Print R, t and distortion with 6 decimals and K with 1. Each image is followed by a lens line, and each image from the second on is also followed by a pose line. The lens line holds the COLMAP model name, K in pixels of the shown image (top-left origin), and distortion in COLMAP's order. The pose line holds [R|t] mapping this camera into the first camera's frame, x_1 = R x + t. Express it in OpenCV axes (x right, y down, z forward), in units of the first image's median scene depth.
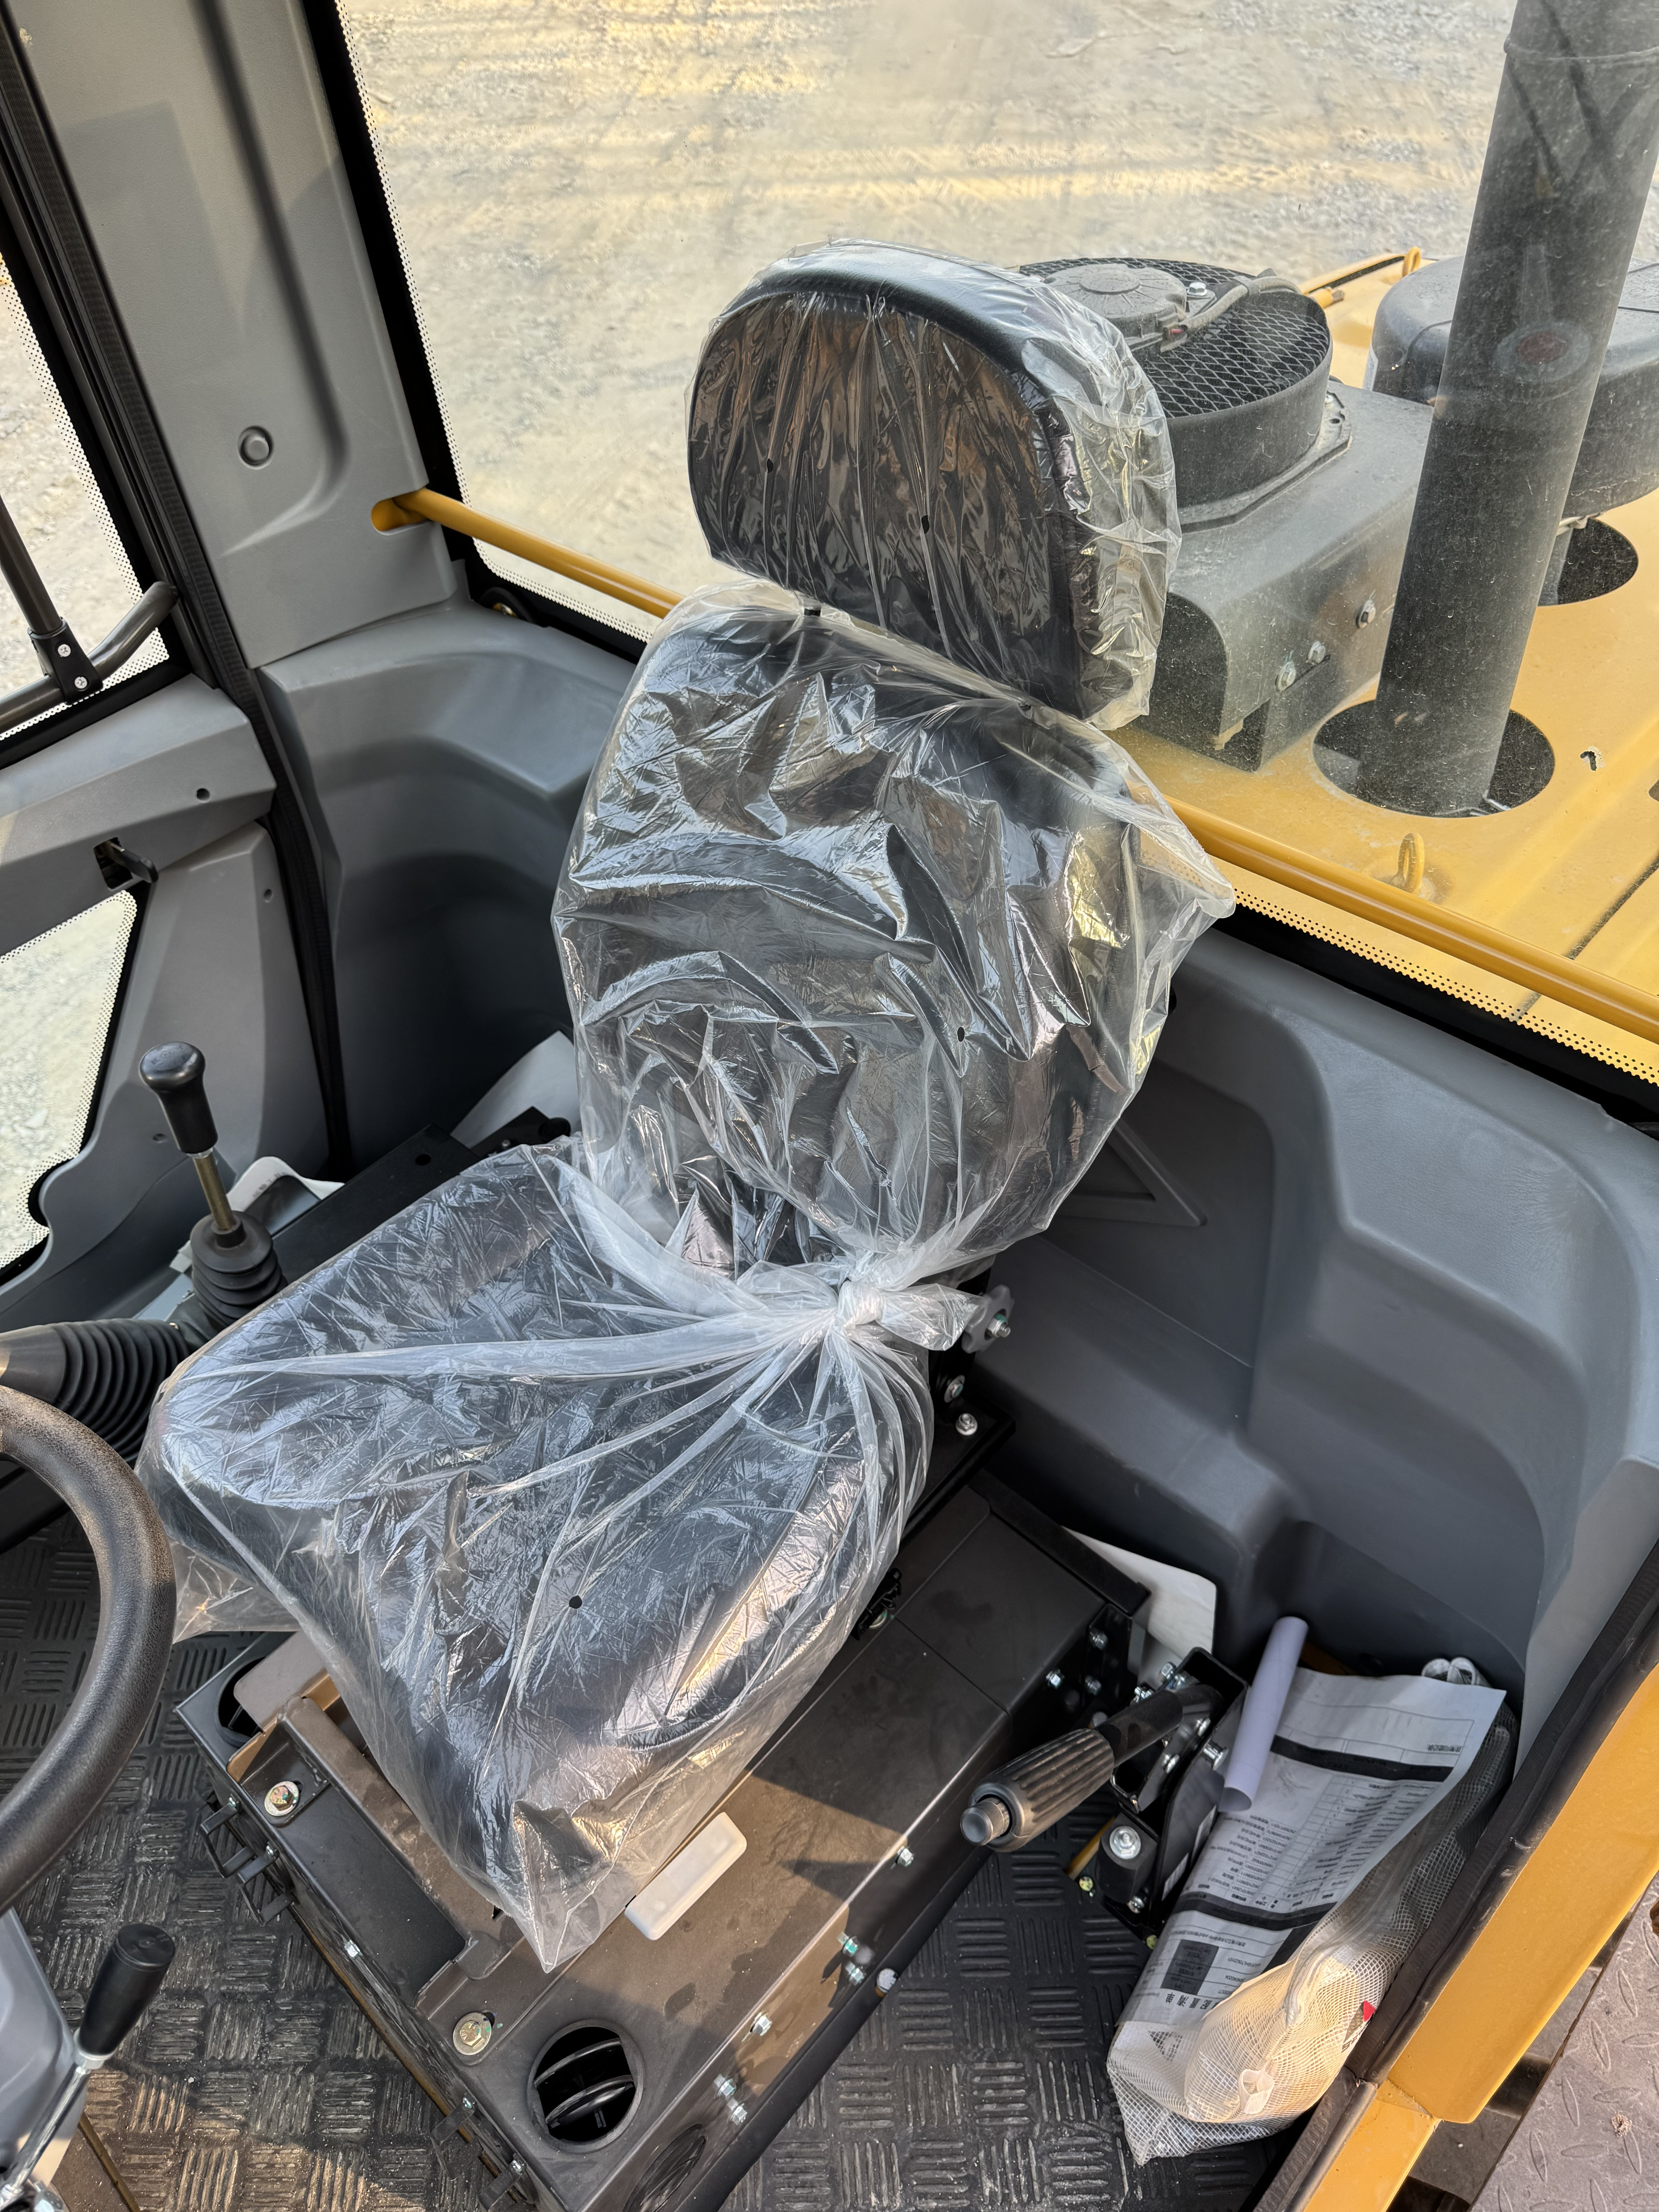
lens RADIAL K [[1571.1, 0, 829.5], [0, 1571.1, 1106.0], [0, 0, 1]] dist [0.078704, -0.071466]
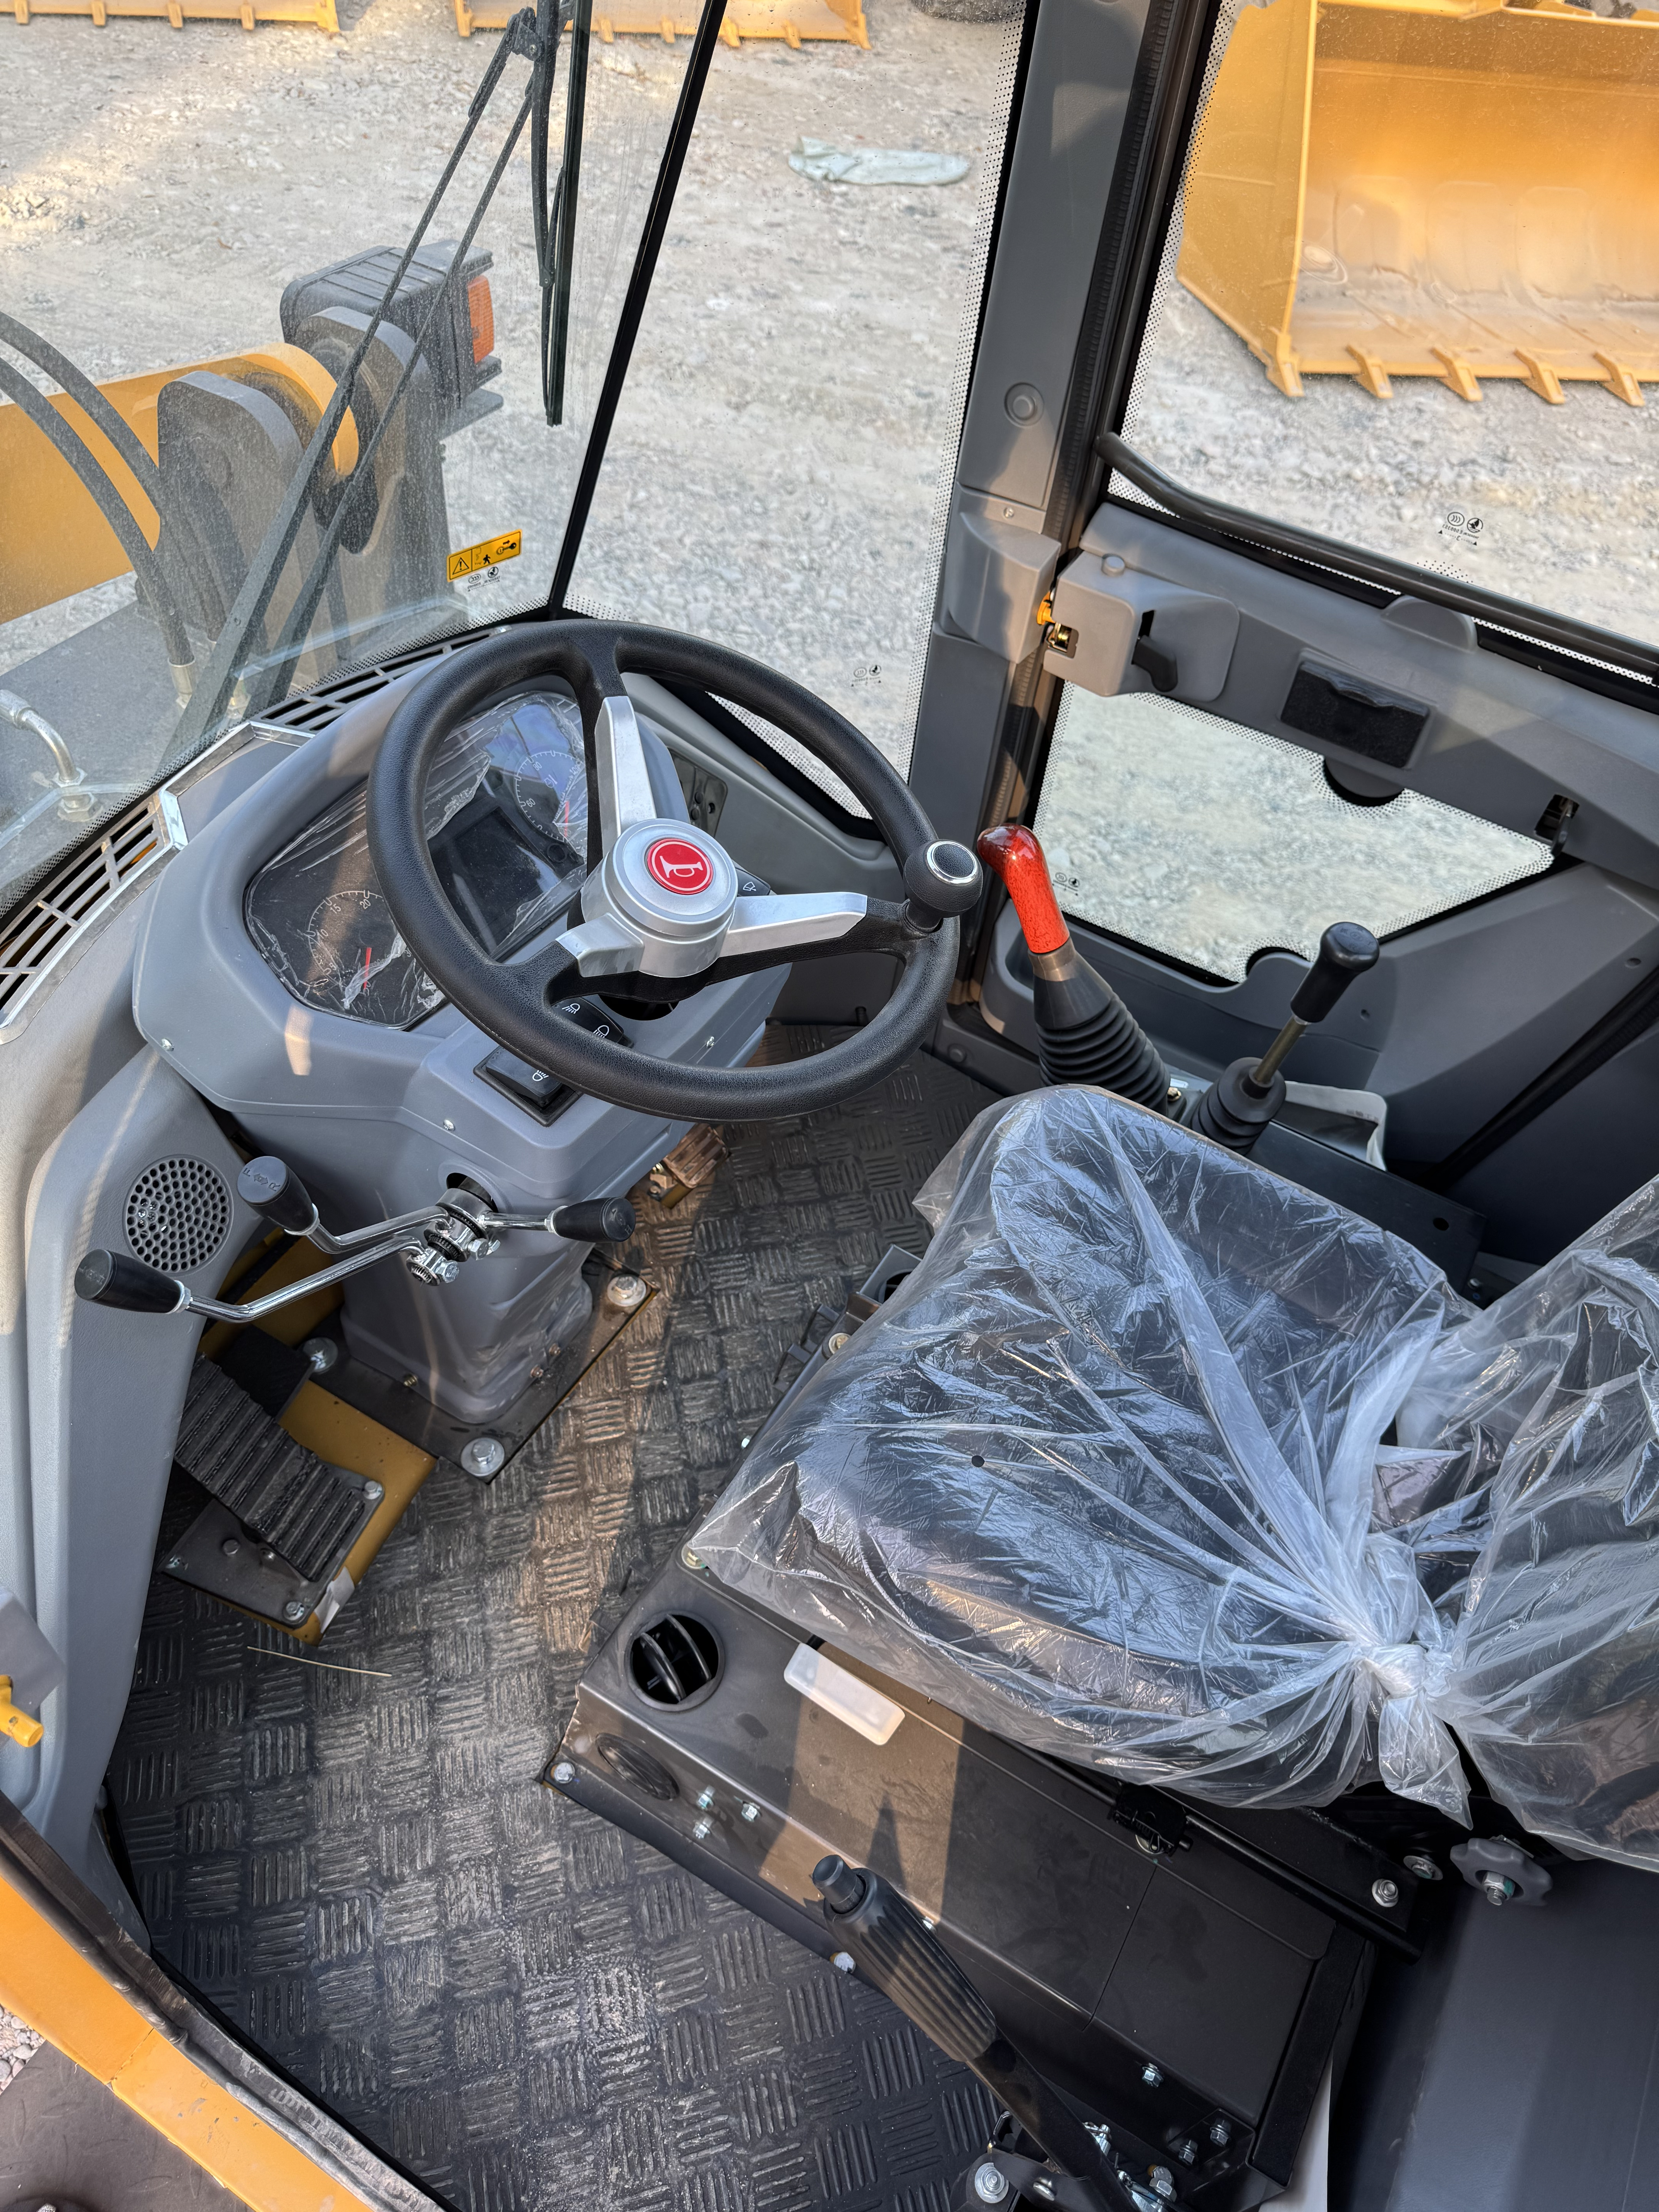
lens RADIAL K [[1545.8, 0, 828.4], [0, 1545.8, 1079.1], [0, 0, 1]] dist [0.049874, -0.056045]
pose [[0.227851, 0.790999, -0.567807, 0.170810], [-0.777959, 0.498572, 0.382368, -0.112601], [0.585546, 0.354608, 0.728965, 0.086755]]
